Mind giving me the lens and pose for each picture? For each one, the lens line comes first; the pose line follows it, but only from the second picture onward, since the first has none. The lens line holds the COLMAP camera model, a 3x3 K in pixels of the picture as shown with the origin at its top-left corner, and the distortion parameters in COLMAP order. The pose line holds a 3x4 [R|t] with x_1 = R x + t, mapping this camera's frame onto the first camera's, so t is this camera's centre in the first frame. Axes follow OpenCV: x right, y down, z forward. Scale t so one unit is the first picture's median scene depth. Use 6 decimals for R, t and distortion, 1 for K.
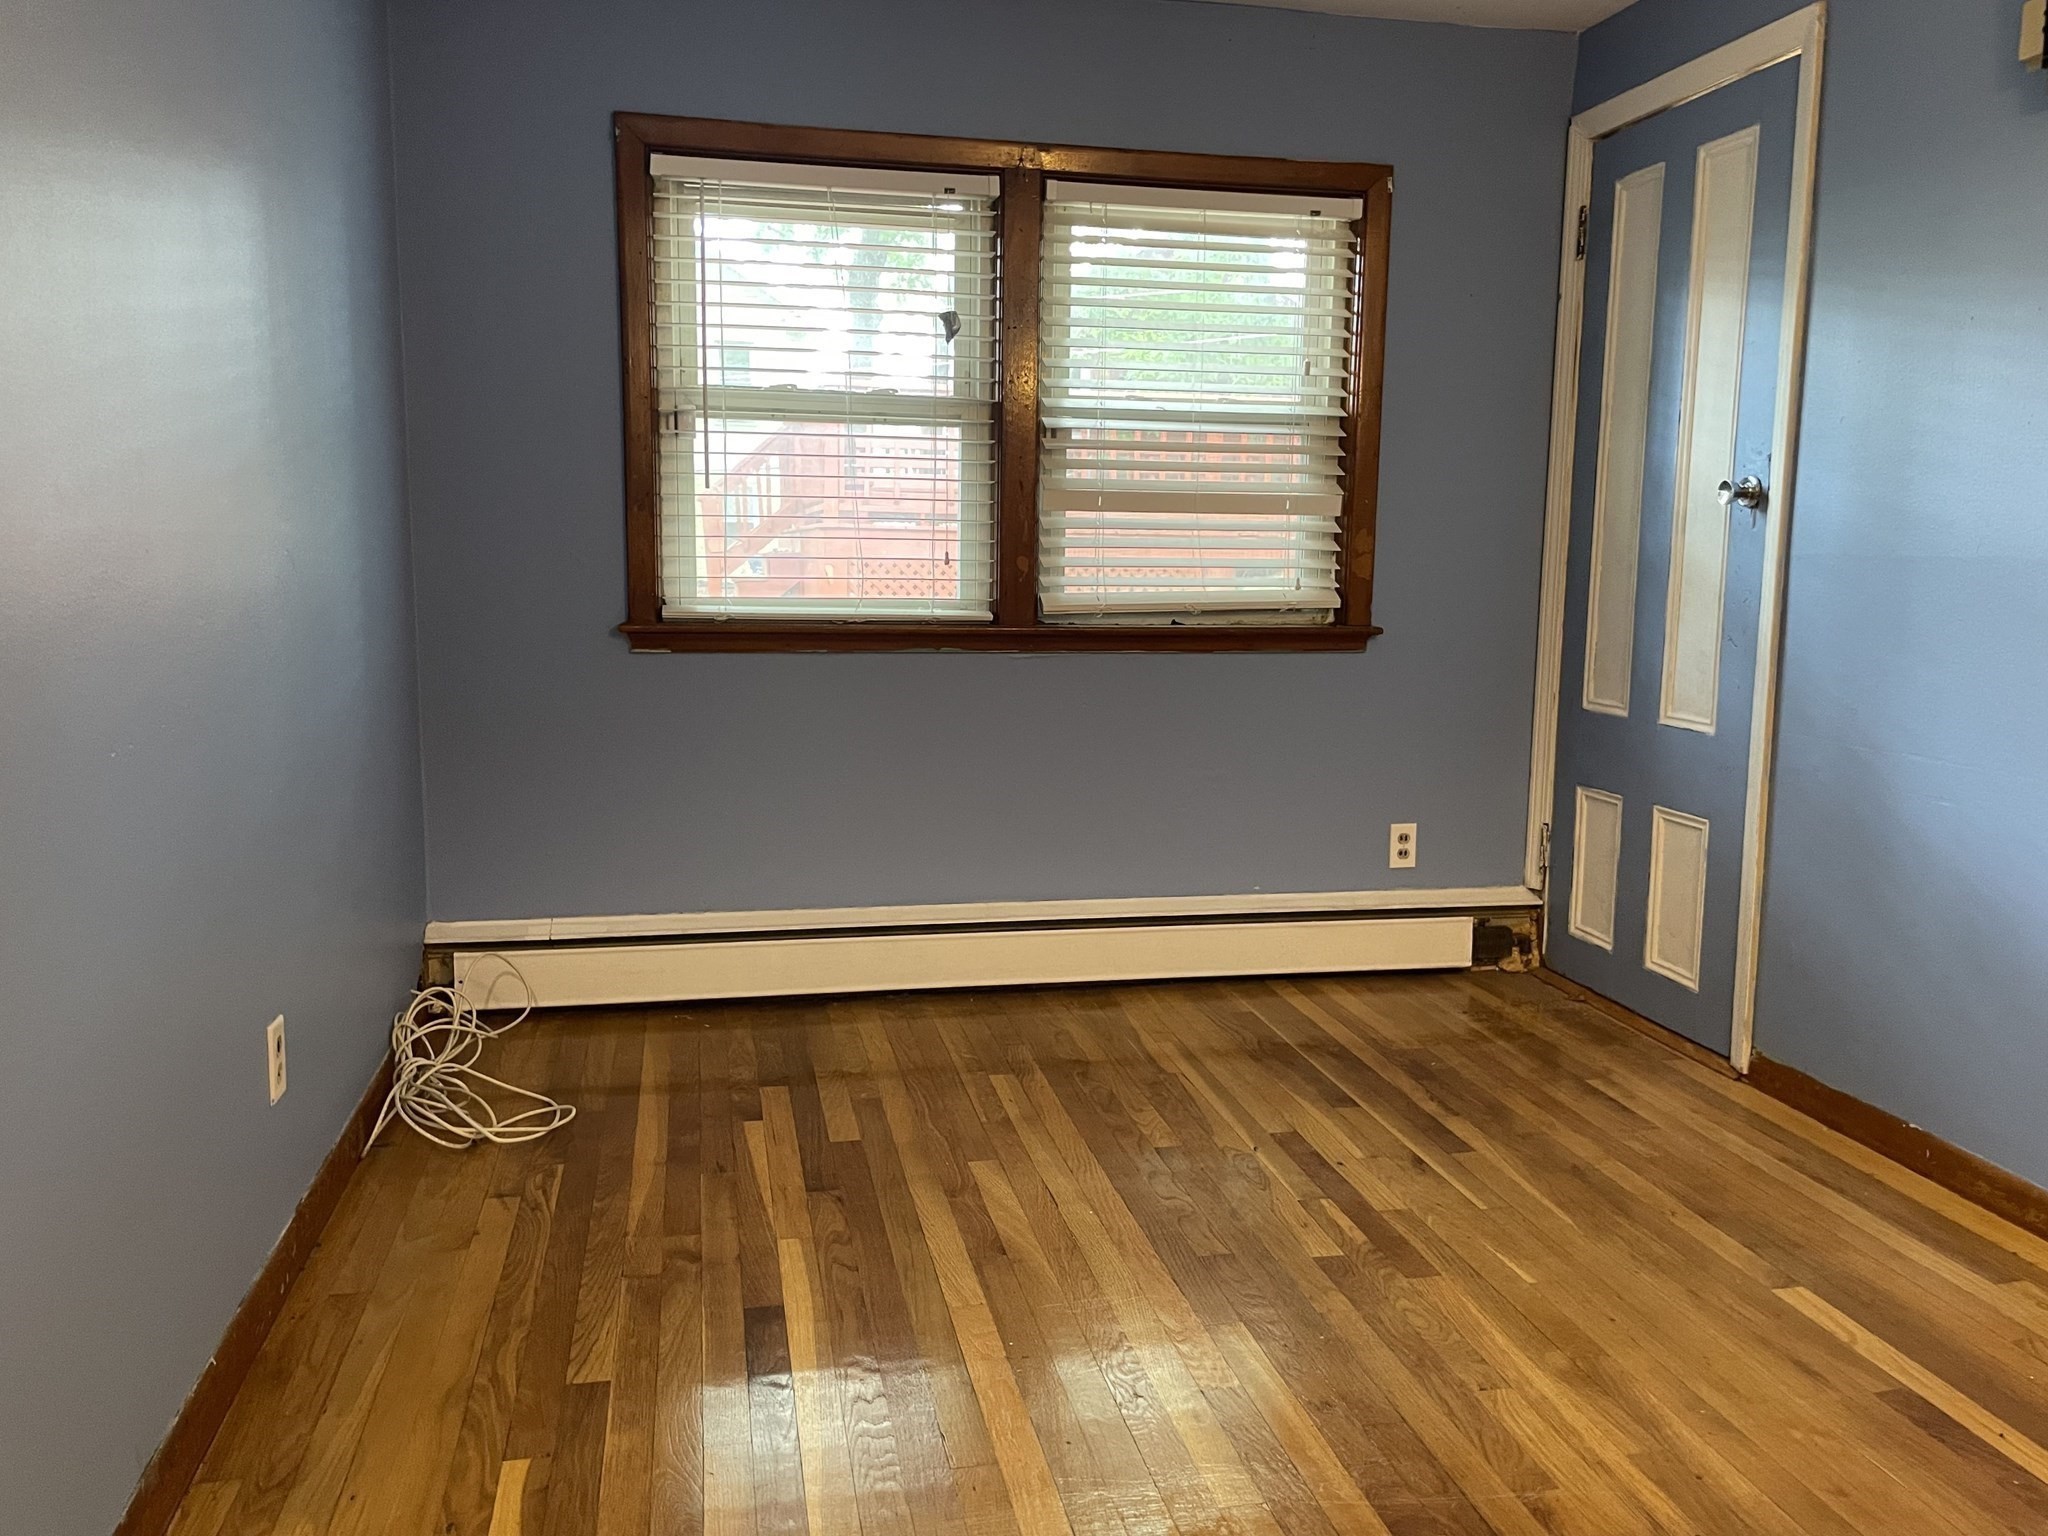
lens RADIAL K [[1594.3, 0, 1028.0], [0, 1594.3, 764.6], [0, 0, 1]] dist [0.067673, -0.098074]
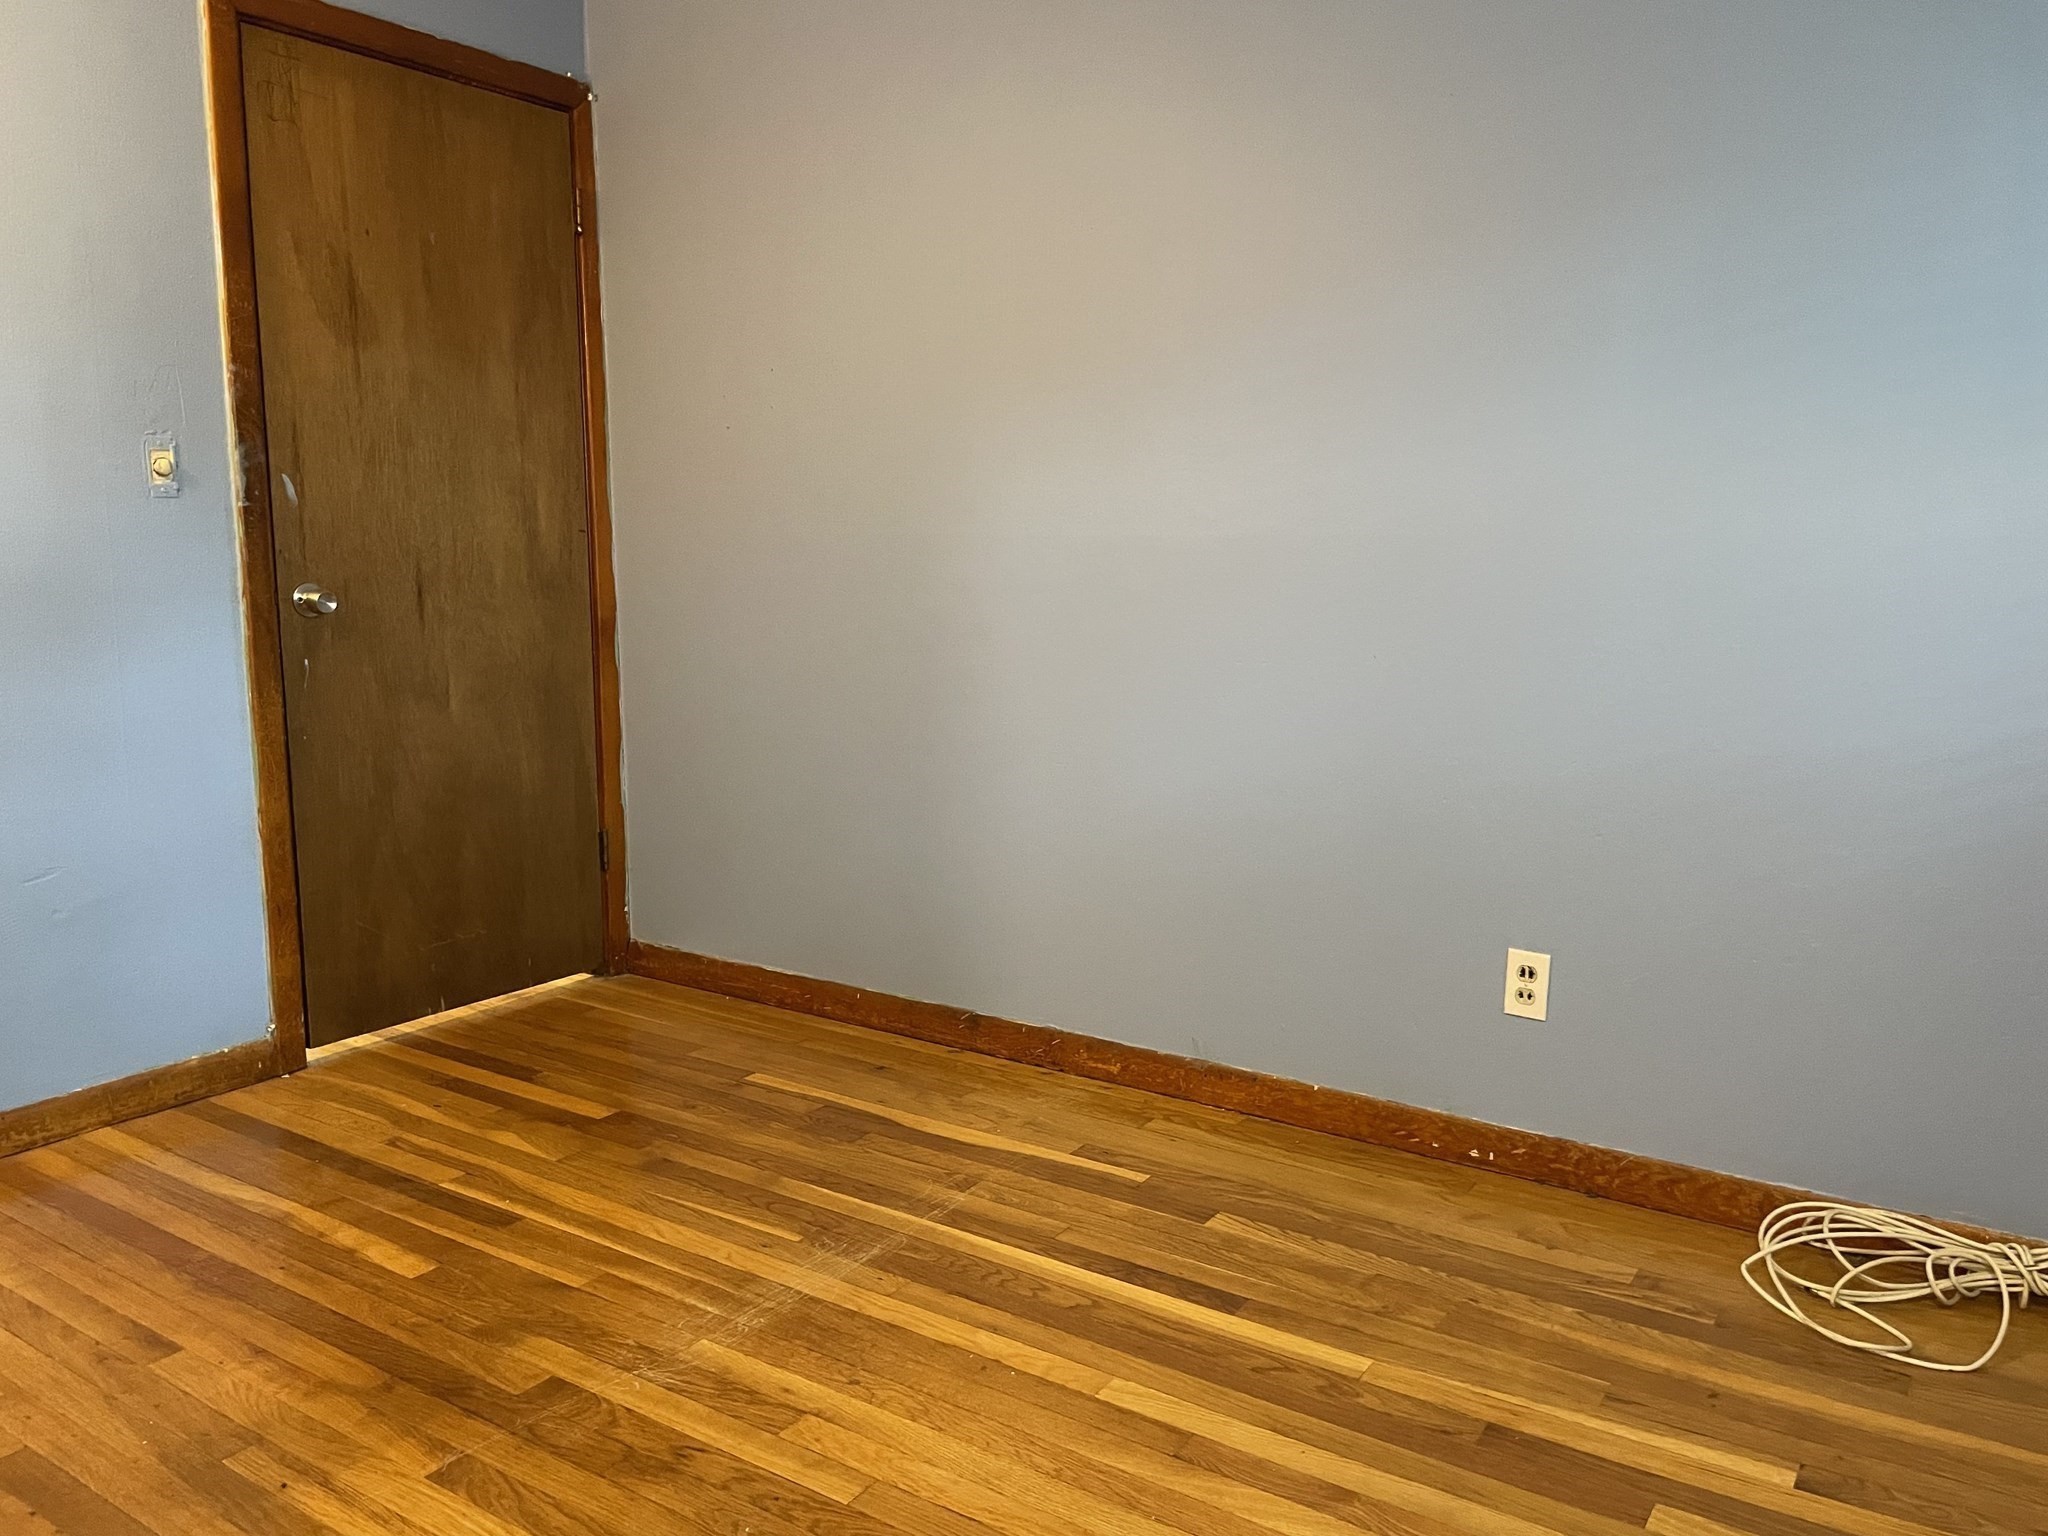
lens RADIAL K [[1594.3, 0, 1028.8], [0, 1594.3, 769.9], [0, 0, 1]] dist [0.067673, -0.098074]
pose [[-0.729446, 0.085899, -0.678623, 0.607459], [-0.109217, 0.964731, 0.239511, -0.216983], [0.675263, 0.248828, -0.694338, 1.603530]]
